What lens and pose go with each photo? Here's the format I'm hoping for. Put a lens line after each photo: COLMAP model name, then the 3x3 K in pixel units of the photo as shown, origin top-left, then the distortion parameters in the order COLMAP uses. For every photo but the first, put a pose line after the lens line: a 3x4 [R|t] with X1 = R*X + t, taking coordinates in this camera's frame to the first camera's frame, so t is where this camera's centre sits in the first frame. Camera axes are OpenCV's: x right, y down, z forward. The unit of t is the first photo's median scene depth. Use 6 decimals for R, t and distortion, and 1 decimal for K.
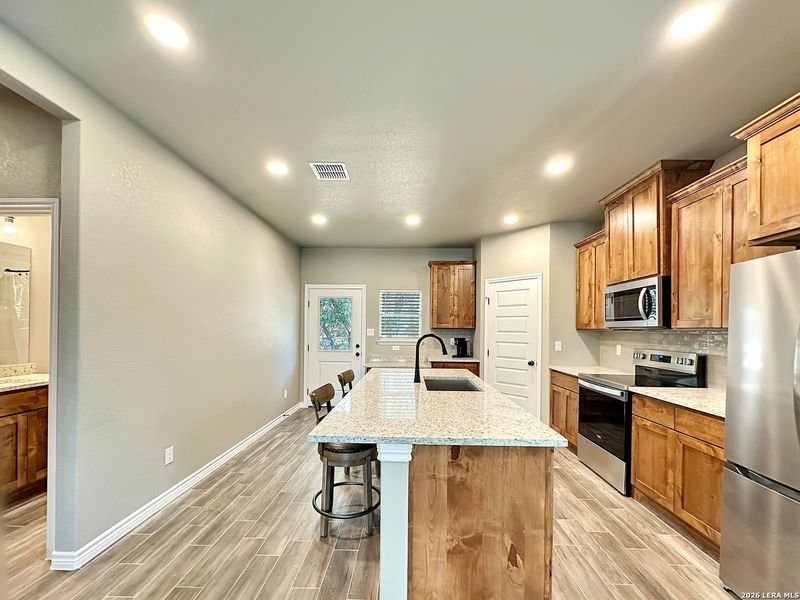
lens RADIAL K [[329.7, 0, 398.6], [0, 329.7, 326.2], [0, 0, 1]] dist [-0.002420, 0.000235]
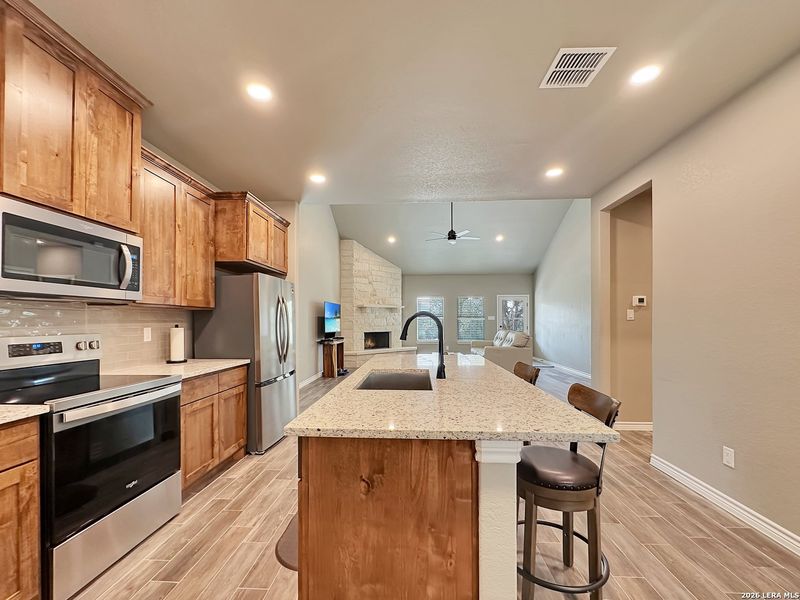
lens RADIAL K [[330.5, 0, 401.6], [0, 330.5, 317.3], [0, 0, 1]] dist [0.000524, 0.000002]
pose [[-0.999817, -0.009040, 0.016871, 0.099282], [-0.009341, 0.999797, -0.017861, 0.036460], [-0.016706, -0.018015, -0.999698, 1.302182]]
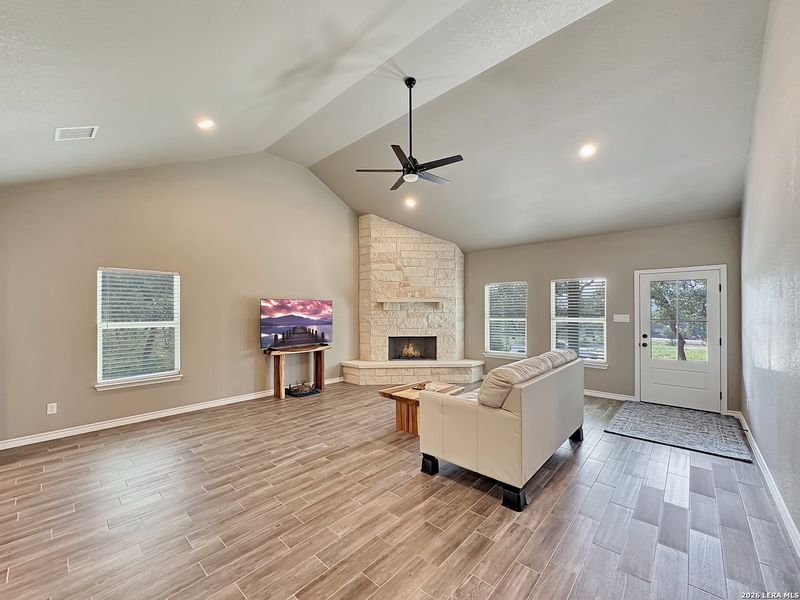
lens RADIAL K [[326.3, 0, 397.7], [0, 326.3, 312.7], [0, 0, 1]] dist [-0.001439, 0.000007]
pose [[-0.761067, -0.010777, 0.648583, -0.822022], [-0.010205, 0.999937, 0.004641, -0.037880], [-0.648593, -0.003087, -0.761130, 0.120979]]
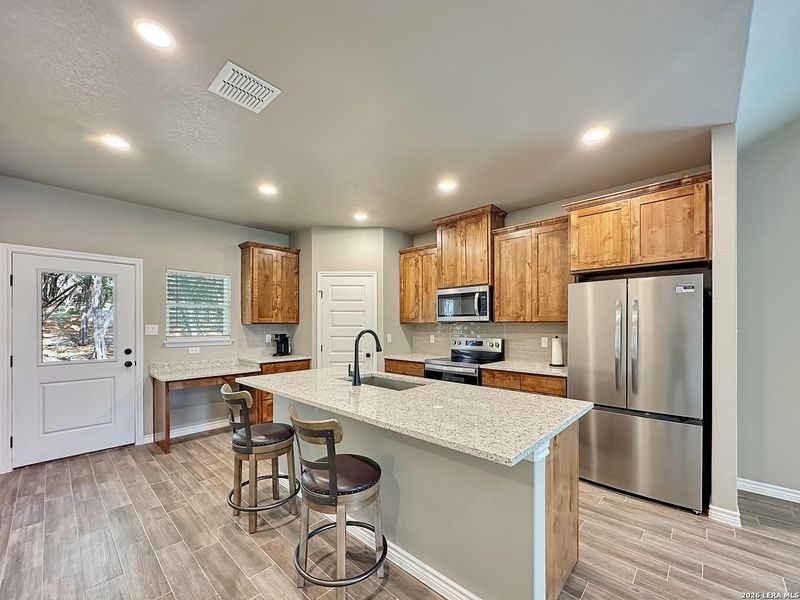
lens RADIAL K [[329.7, 0, 398.6], [0, 329.7, 326.2], [0, 0, 1]] dist [-0.002420, 0.000235]
pose [[0.663162, -0.014975, 0.748326, -0.390366], [0.001415, 0.999823, 0.018754, -0.001896], [-0.748475, -0.011377, 0.663065, 0.249870]]
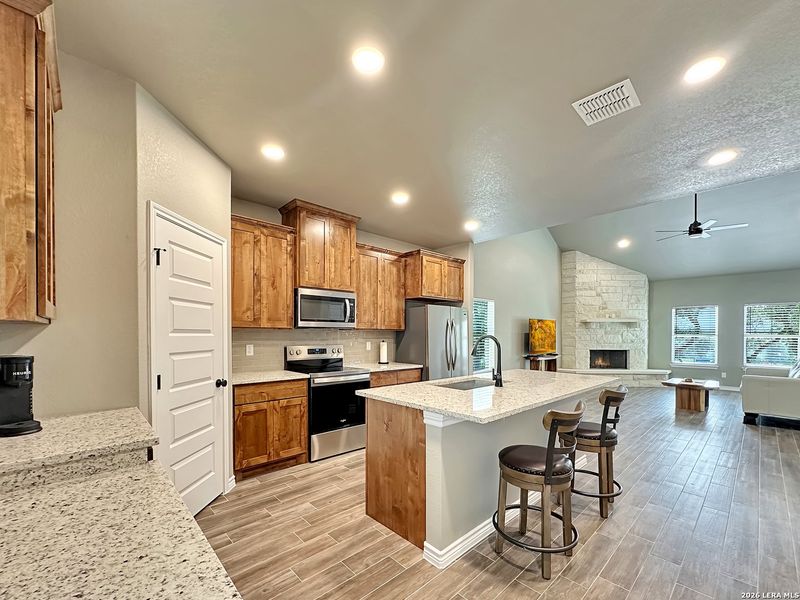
lens RADIAL K [[343.0, 0, 399.9], [0, 343.0, 336.1], [0, 0, 1]] dist [-0.002048, -0.000271]
pose [[-0.710951, -0.016813, 0.703041, -0.320998], [-0.016798, 0.999835, 0.006924, 0.018650], [-0.703041, -0.006887, -0.711116, 1.420530]]
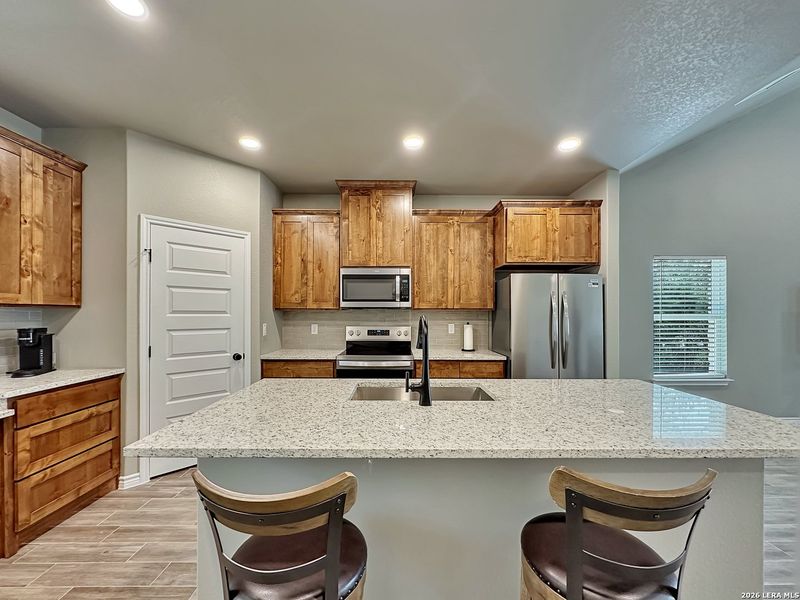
lens RADIAL K [[326.3, 0, 397.7], [0, 326.3, 312.7], [0, 0, 1]] dist [-0.001439, 0.000007]
pose [[-0.037869, -0.006854, 0.999259, -0.361100], [-0.011444, 0.999914, 0.006425, 0.011093], [-0.999217, -0.011192, -0.037944, 0.797599]]
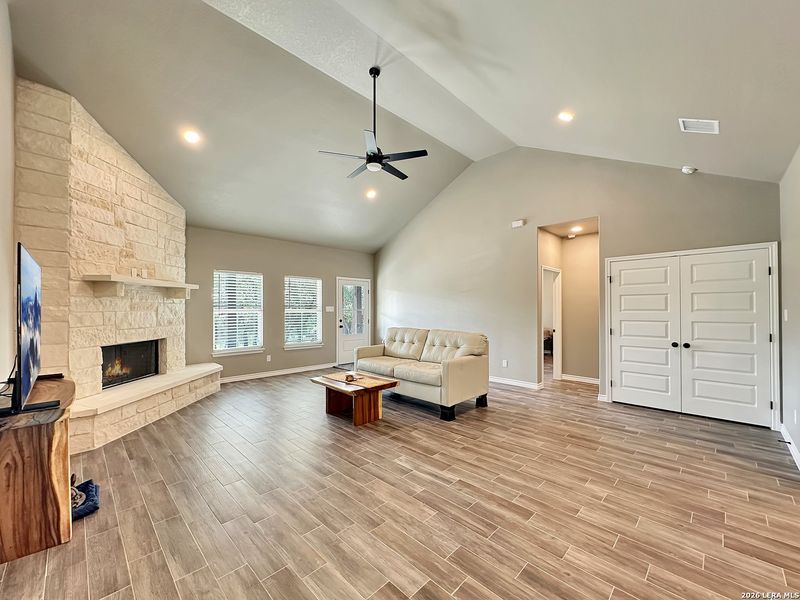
lens RADIAL K [[324.2, 0, 398.6], [0, 324.2, 305.2], [0, 0, 1]] dist [-0.002166, 0.000030]
pose [[-0.680376, -0.016851, -0.732670, 0.543506], [0.000454, 0.999726, -0.023415, 0.006683], [0.732863, -0.016263, -0.680181, 0.065852]]
